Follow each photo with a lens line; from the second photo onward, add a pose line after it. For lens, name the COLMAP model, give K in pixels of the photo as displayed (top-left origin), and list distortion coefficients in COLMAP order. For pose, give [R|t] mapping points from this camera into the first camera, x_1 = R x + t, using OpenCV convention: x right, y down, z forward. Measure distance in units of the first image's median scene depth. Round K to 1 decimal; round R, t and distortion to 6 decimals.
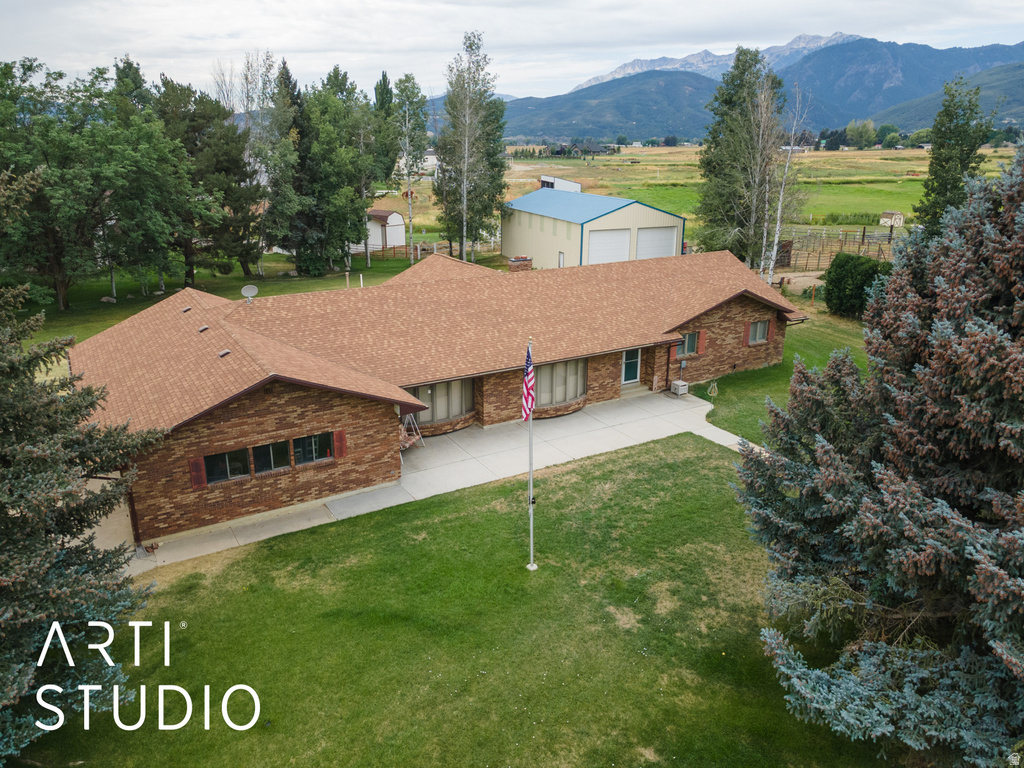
lens RADIAL K [[745.8, 0, 503.3], [0, 745.8, 377.5], [0, 0, 1]] dist [0.026745, 0.038805]
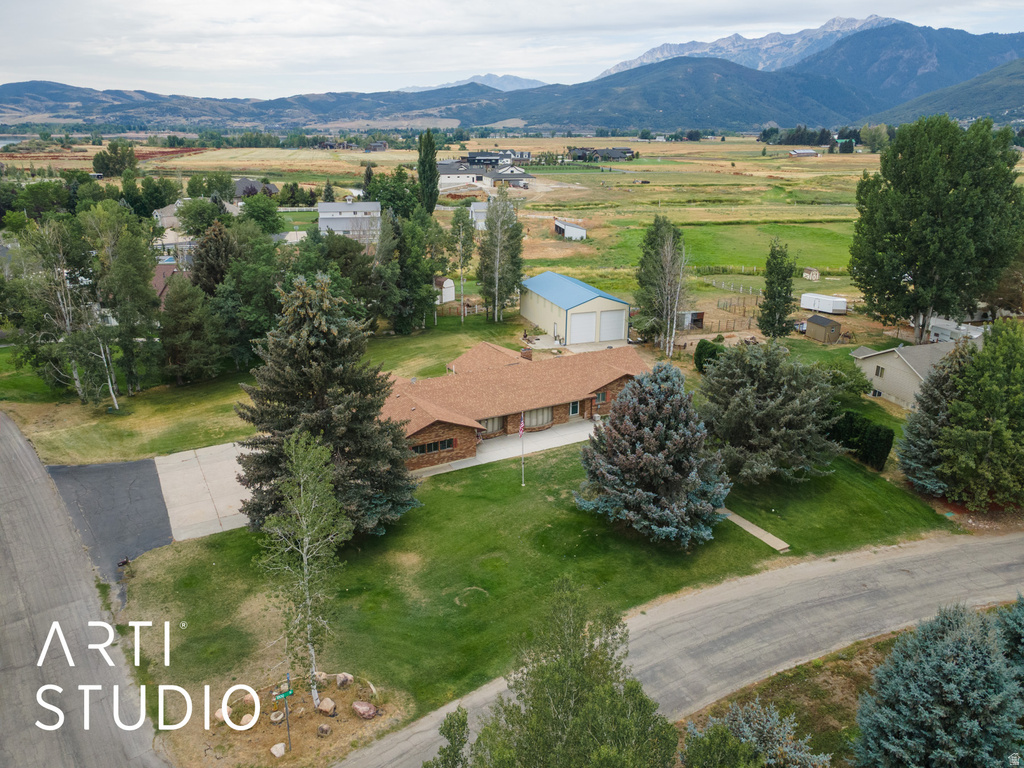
lens RADIAL K [[745.8, 0, 503.3], [0, 745.8, 377.5], [0, 0, 1]] dist [0.026745, 0.038805]
pose [[0.999452, 0.011286, -0.031117, 0.008522], [-0.010724, 0.999777, 0.018171, -0.042885], [0.031315, -0.017828, 0.999351, -0.365582]]
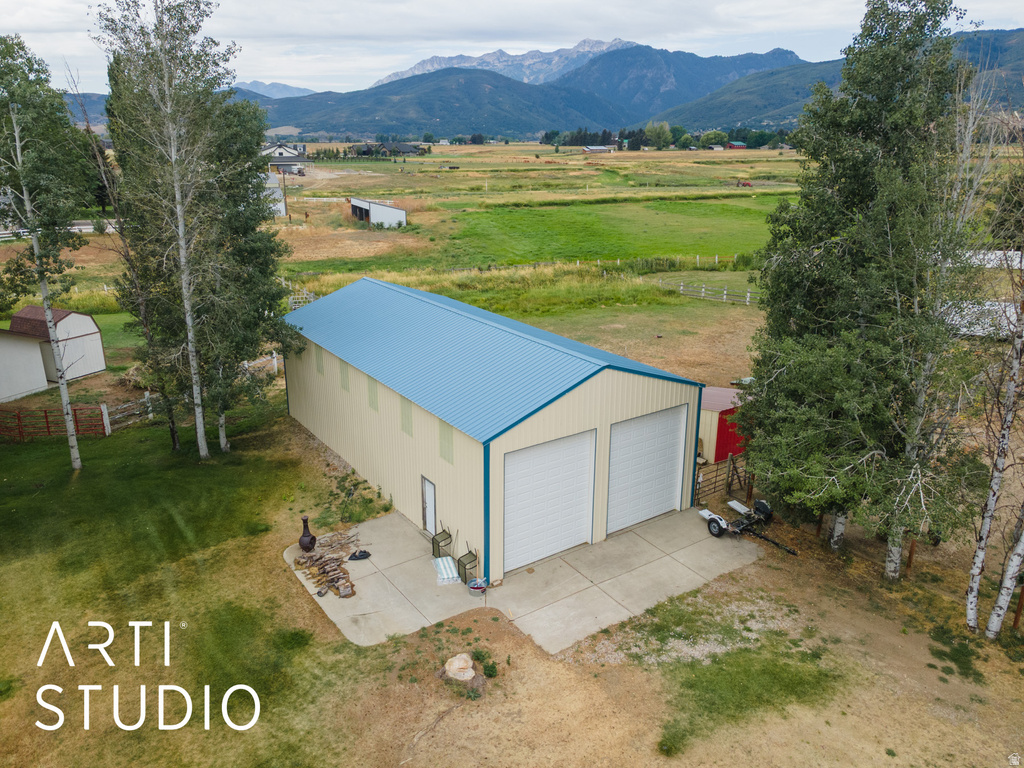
lens RADIAL K [[745.8, 0, 503.3], [0, 745.8, 377.5], [0, 0, 1]] dist [0.026745, 0.038805]
pose [[0.969543, -0.074501, 0.233314, 0.014730], [0.073443, 0.997212, 0.013232, -0.127378], [-0.233649, 0.004306, 0.972312, 0.331687]]
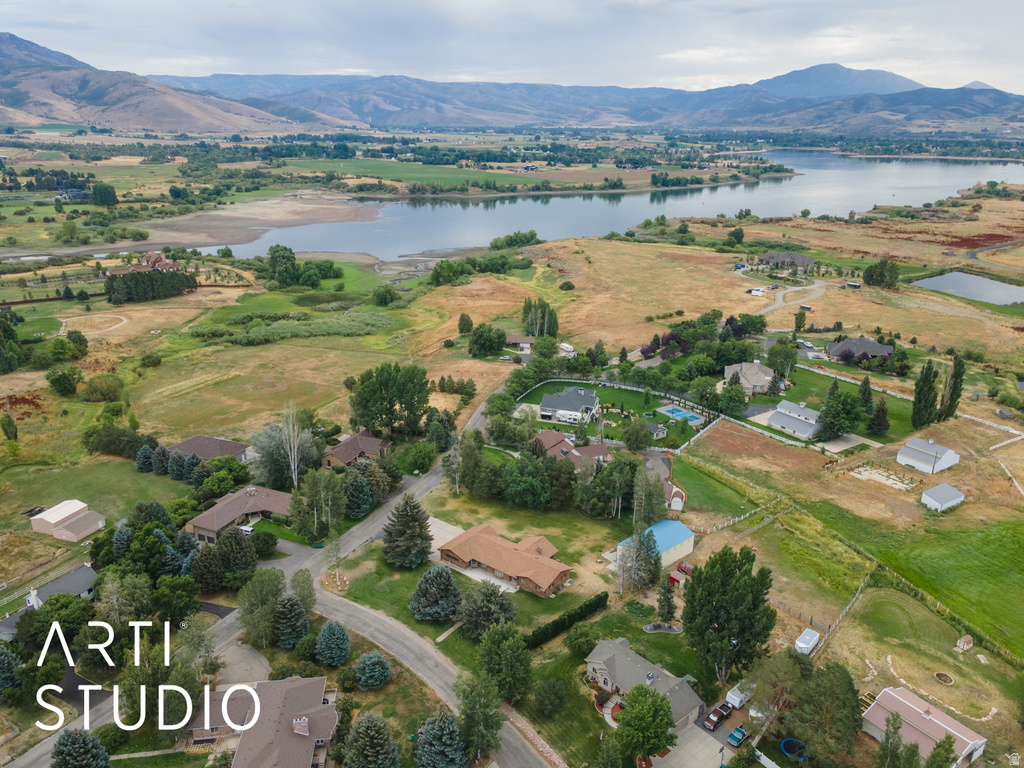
lens RADIAL K [[745.0, 0, 495.9], [0, 745.0, 384.4], [0, 0, 1]] dist [0.027267, 0.008814]
pose [[0.351491, 0.312960, -0.882332, 1.309342], [-0.284219, 0.933660, 0.217943, -0.724477], [0.892005, 0.174171, 0.417122, -0.469009]]
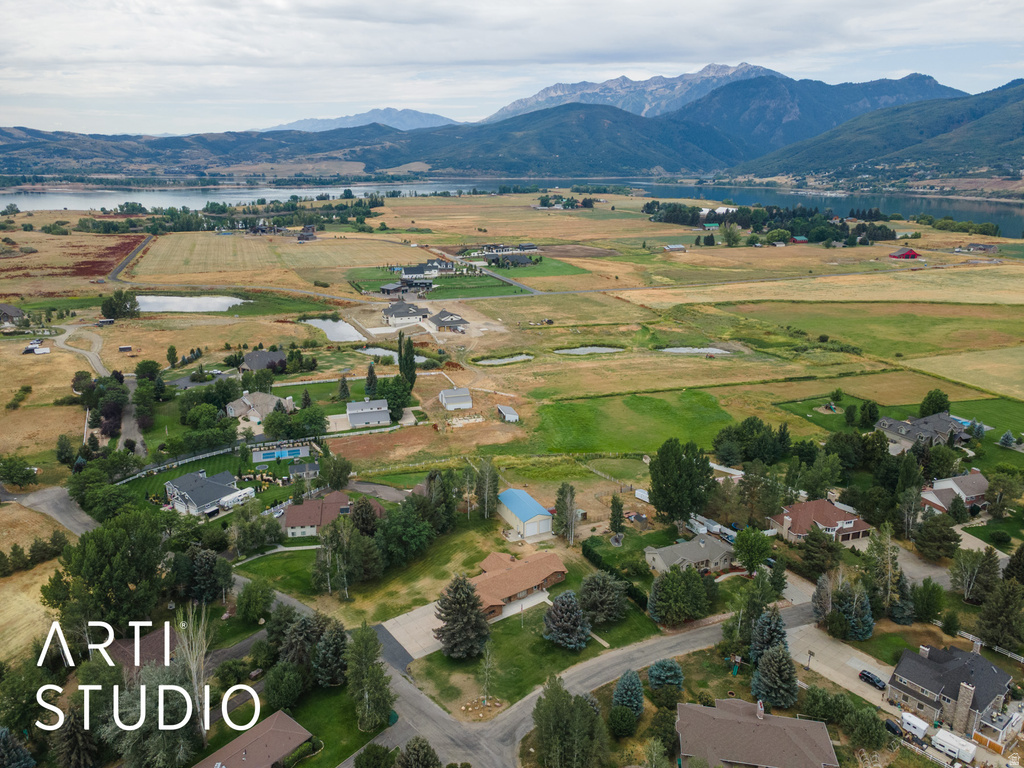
lens RADIAL K [[745.8, 0, 503.3], [0, 745.8, 377.5], [0, 0, 1]] dist [0.026745, 0.038805]
pose [[0.995579, -0.025469, 0.090410, -0.160418], [0.027105, 0.999489, -0.016915, -0.447916], [-0.089933, 0.019290, 0.995761, -1.379349]]
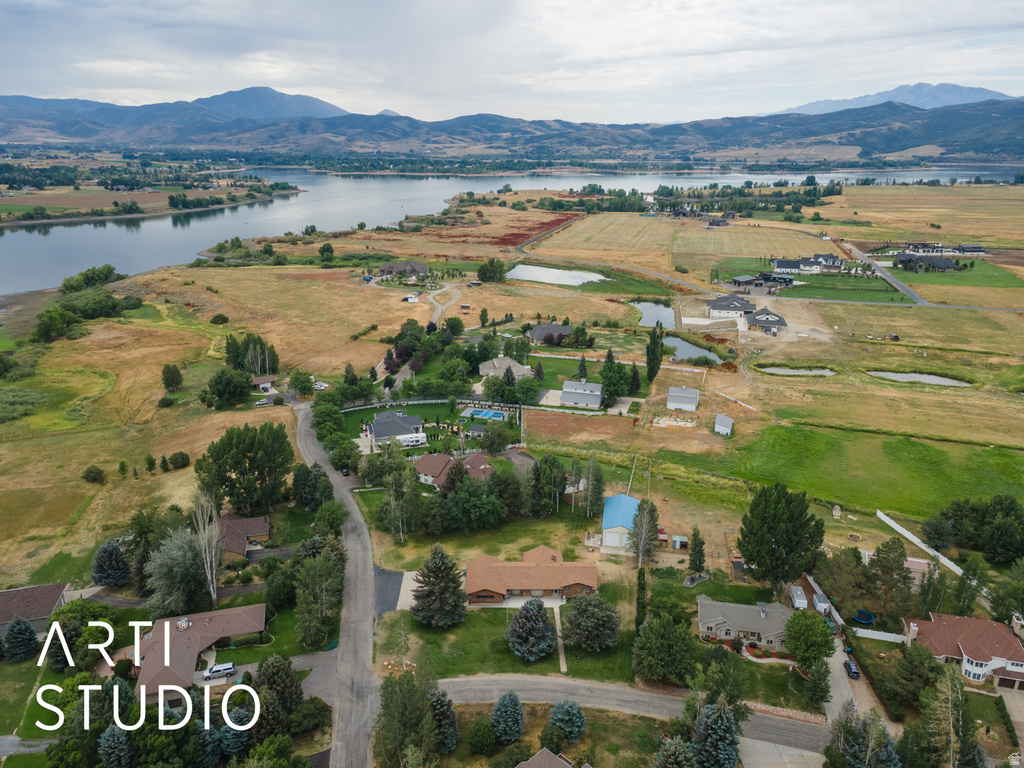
lens RADIAL K [[745.8, 0, 503.3], [0, 745.8, 377.5], [0, 0, 1]] dist [0.026745, 0.038805]
pose [[0.864050, 0.153750, -0.479353, 0.654199], [-0.153685, 0.987324, 0.039658, -0.502784], [0.479374, 0.039403, 0.876726, -1.179676]]
